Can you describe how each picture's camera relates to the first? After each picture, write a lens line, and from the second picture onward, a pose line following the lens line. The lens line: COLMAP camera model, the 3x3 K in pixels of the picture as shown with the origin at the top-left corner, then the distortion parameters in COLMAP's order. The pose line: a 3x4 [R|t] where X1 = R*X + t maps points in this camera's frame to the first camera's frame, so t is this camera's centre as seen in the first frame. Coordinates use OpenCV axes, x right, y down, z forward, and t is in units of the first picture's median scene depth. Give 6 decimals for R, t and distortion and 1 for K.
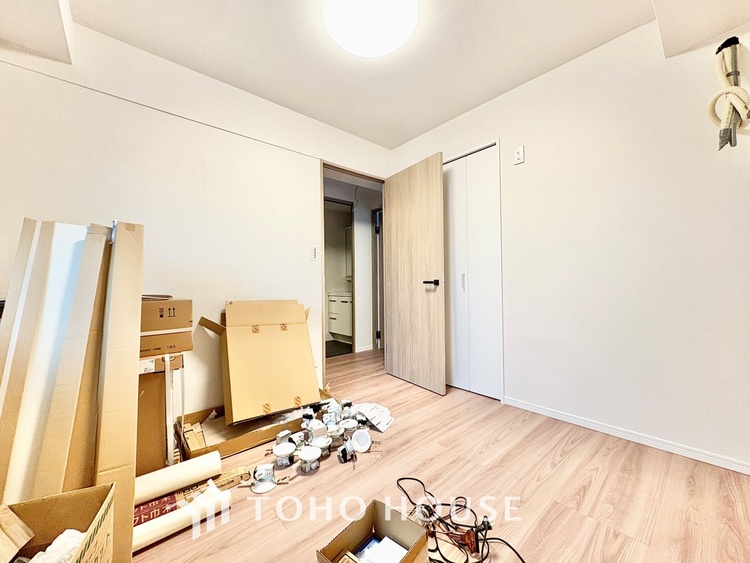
lens RADIAL K [[295.8, 0, 374.9], [0, 295.8, 282.1], [0, 0, 1]] dist [-0.000097, 0.000001]
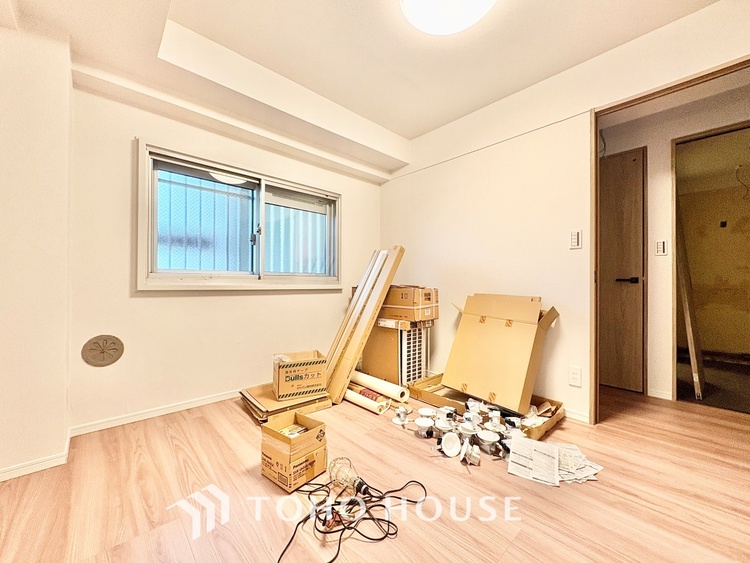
lens RADIAL K [[295.8, 0, 374.8], [0, 295.8, 280.9], [0, 0, 1]] dist [-0.000097, 0.000001]
pose [[0.036770, 0.003006, -0.999319, 0.643712], [0.002926, 0.999991, 0.003116, 0.008201], [0.999319, -0.003039, 0.036761, 0.515799]]
